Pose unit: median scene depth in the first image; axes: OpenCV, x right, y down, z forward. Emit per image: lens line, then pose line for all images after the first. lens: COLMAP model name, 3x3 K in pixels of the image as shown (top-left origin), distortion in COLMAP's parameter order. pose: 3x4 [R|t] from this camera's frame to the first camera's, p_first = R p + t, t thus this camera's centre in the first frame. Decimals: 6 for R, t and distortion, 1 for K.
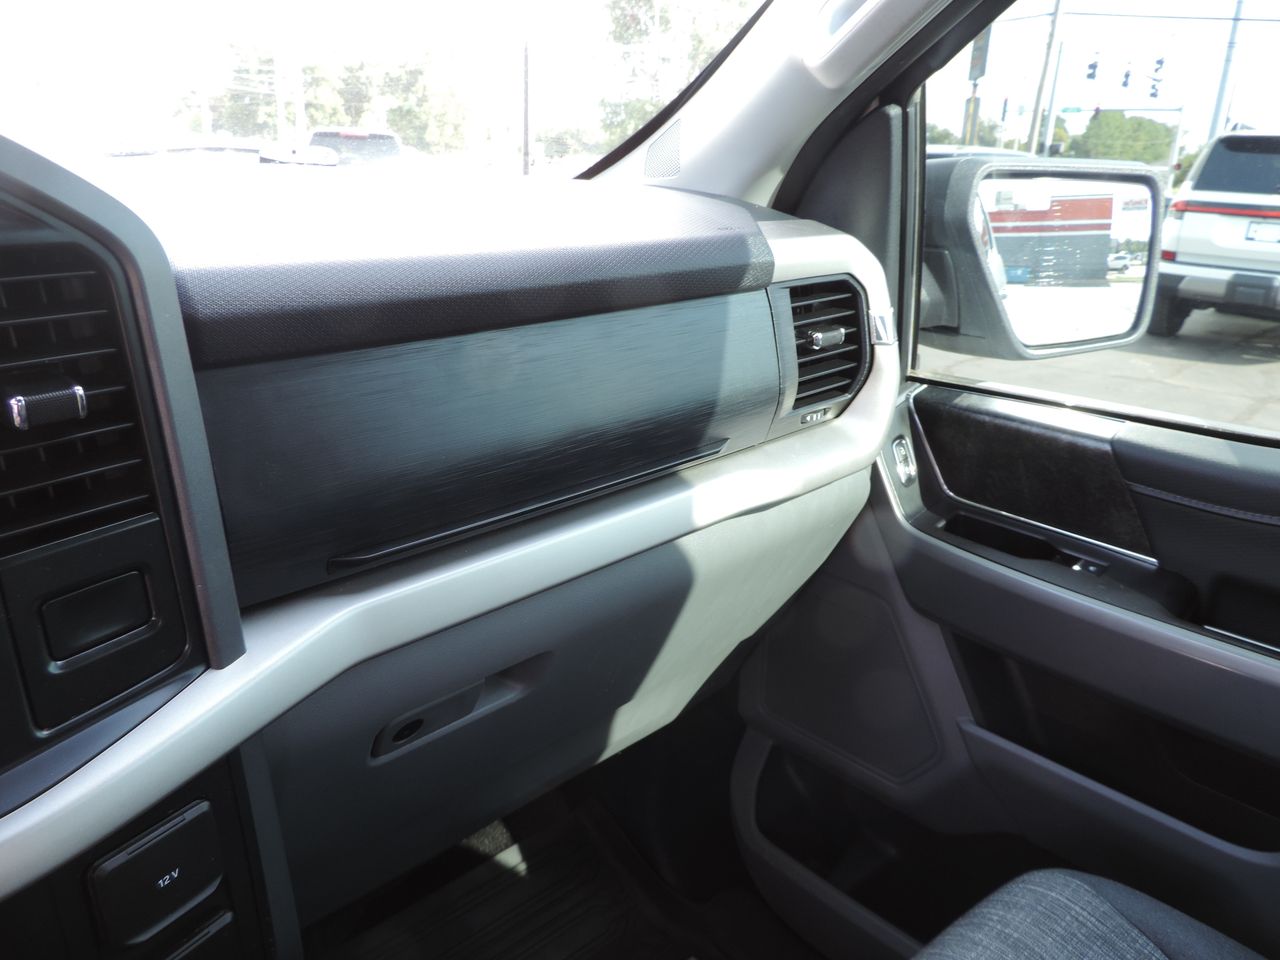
lens RADIAL K [[911.7, 0, 634.6], [0, 911.7, 475.0], [0, 0, 1]] dist [-0.010064, -0.004163]
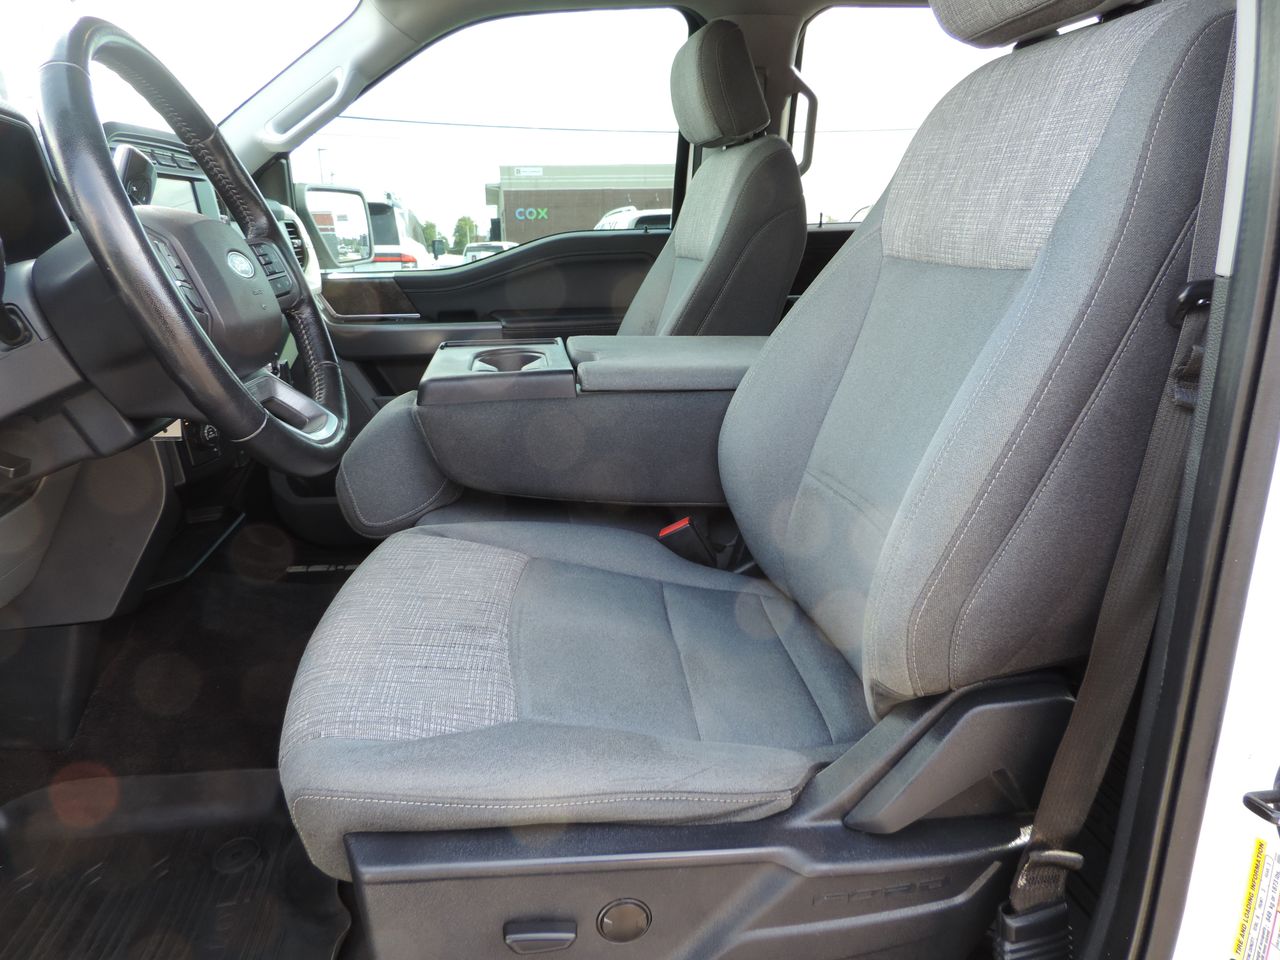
lens RADIAL K [[909.8, 0, 636.8], [0, 909.8, 477.8], [0, 0, 1]] dist [-0.009833, -0.000384]
pose [[0.598816, -0.241004, 0.763764, -1.290011], [0.297272, 0.952407, 0.067459, 0.576295], [-0.743672, 0.186650, 0.641961, -1.233976]]
